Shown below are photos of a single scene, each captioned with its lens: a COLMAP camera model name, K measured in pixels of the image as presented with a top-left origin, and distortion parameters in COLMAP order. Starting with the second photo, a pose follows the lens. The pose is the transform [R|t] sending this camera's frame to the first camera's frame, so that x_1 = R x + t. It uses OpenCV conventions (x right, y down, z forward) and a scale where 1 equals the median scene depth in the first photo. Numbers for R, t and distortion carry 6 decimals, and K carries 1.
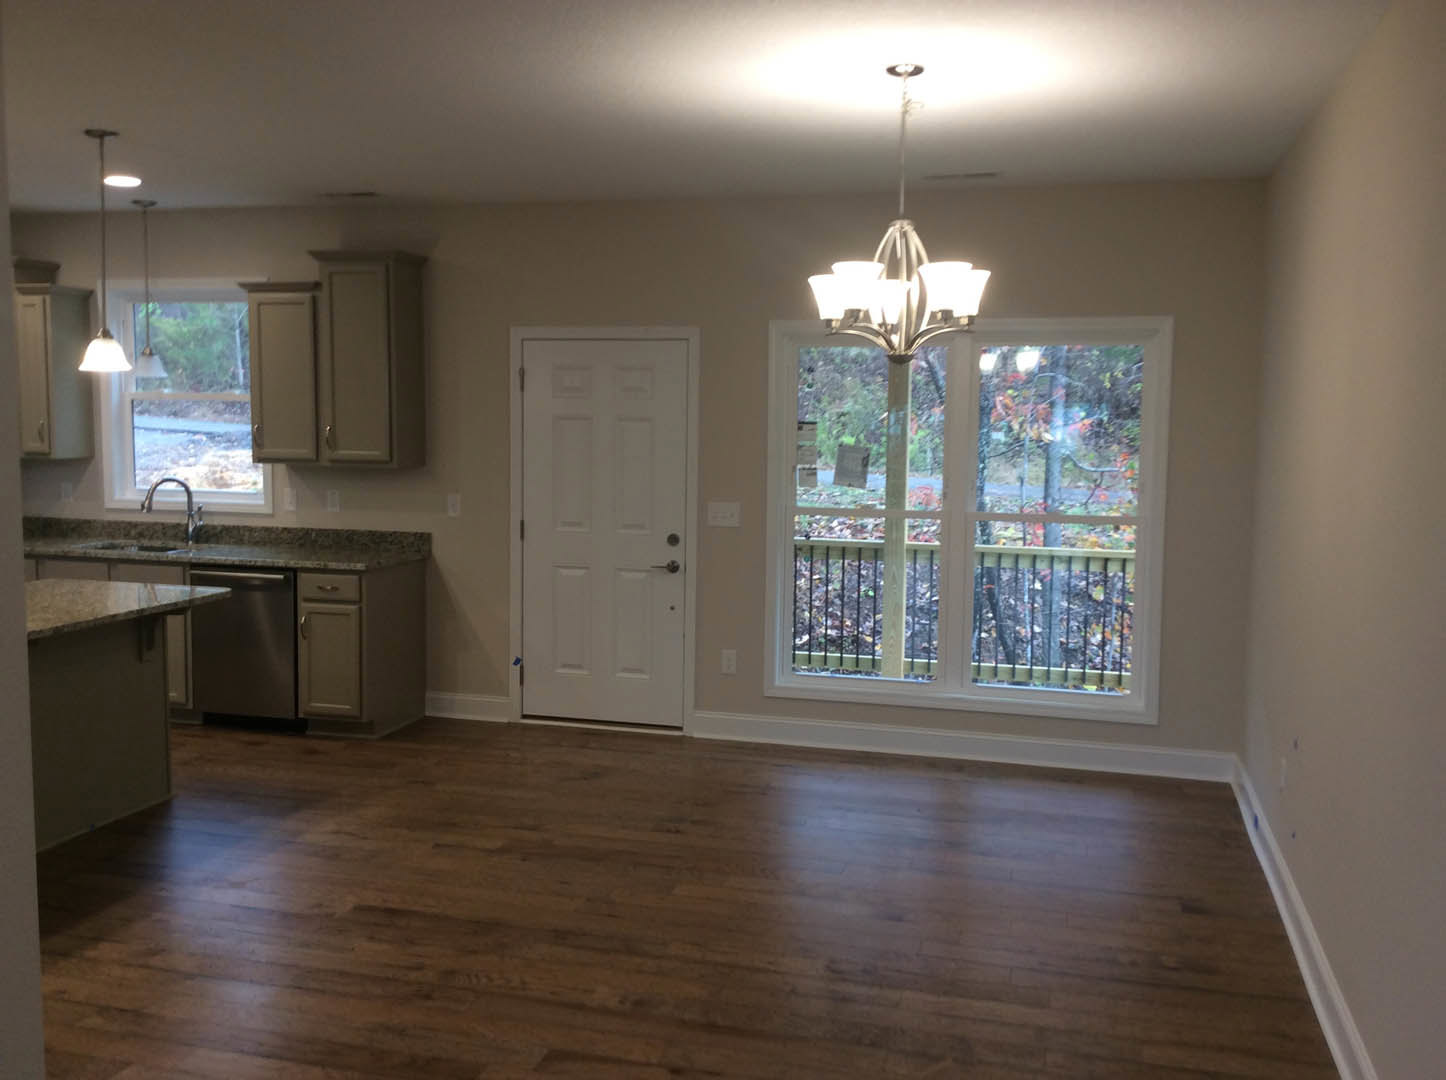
lens RADIAL K [[1315.4, 0, 720.5], [0, 1315.4, 542.2], [0, 0, 1]] dist [0.111071, -0.229668]
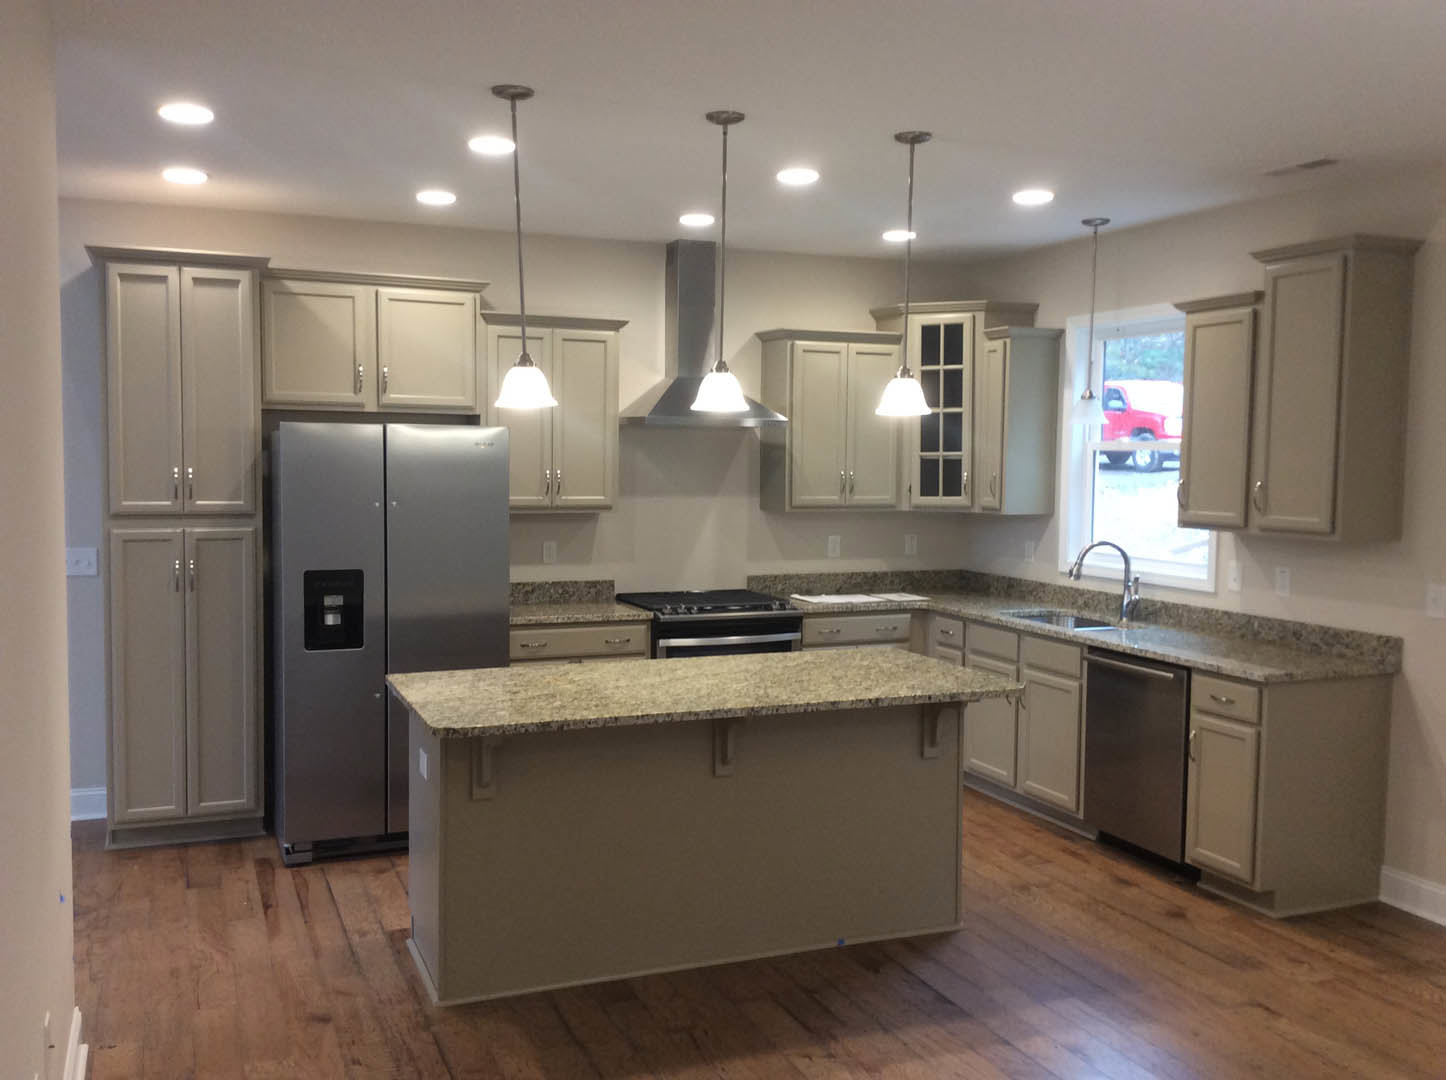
lens RADIAL K [[1315.4, 0, 720.5], [0, 1315.4, 542.2], [0, 0, 1]] dist [0.111071, -0.229668]
pose [[0.614212, 0.048155, -0.787670, 0.108109], [-0.081089, 0.996704, -0.002298, -0.026839], [0.784964, 0.065283, 0.616093, 0.296367]]
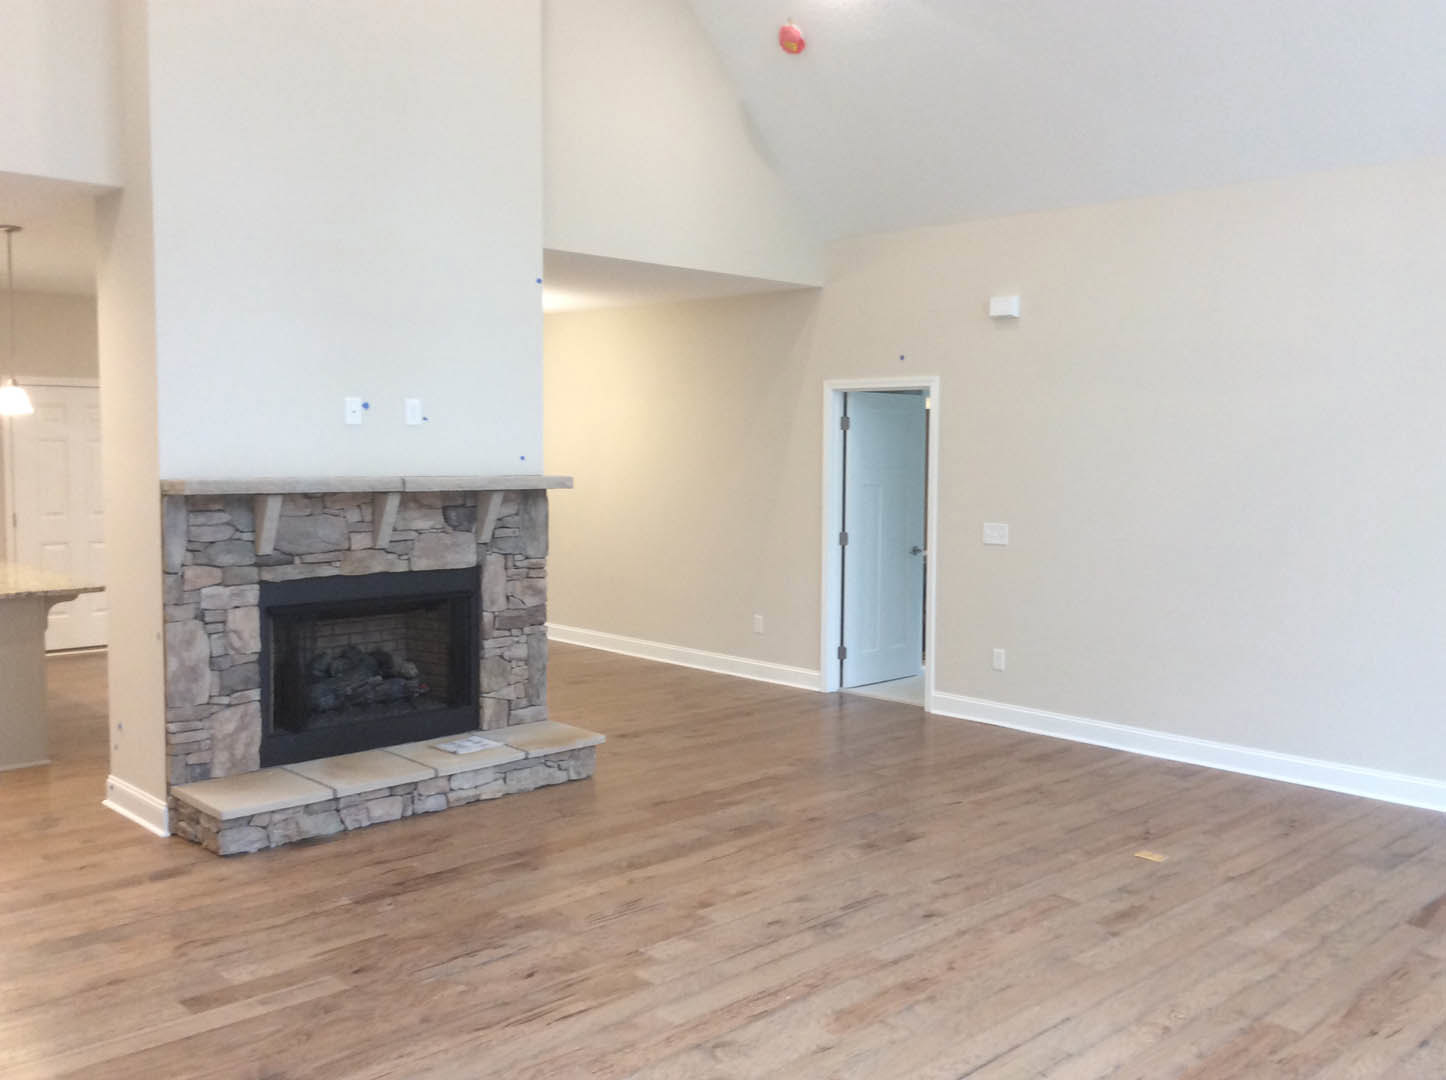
lens RADIAL K [[1327.0, 0, 727.3], [0, 1327.0, 535.9], [0, 0, 1]] dist [0.144499, -0.259682]
pose [[0.510252, -0.070012, 0.857171, -0.997129], [0.081835, 0.996111, 0.032646, 0.022227], [-0.856123, 0.053489, 0.513997, -0.383331]]
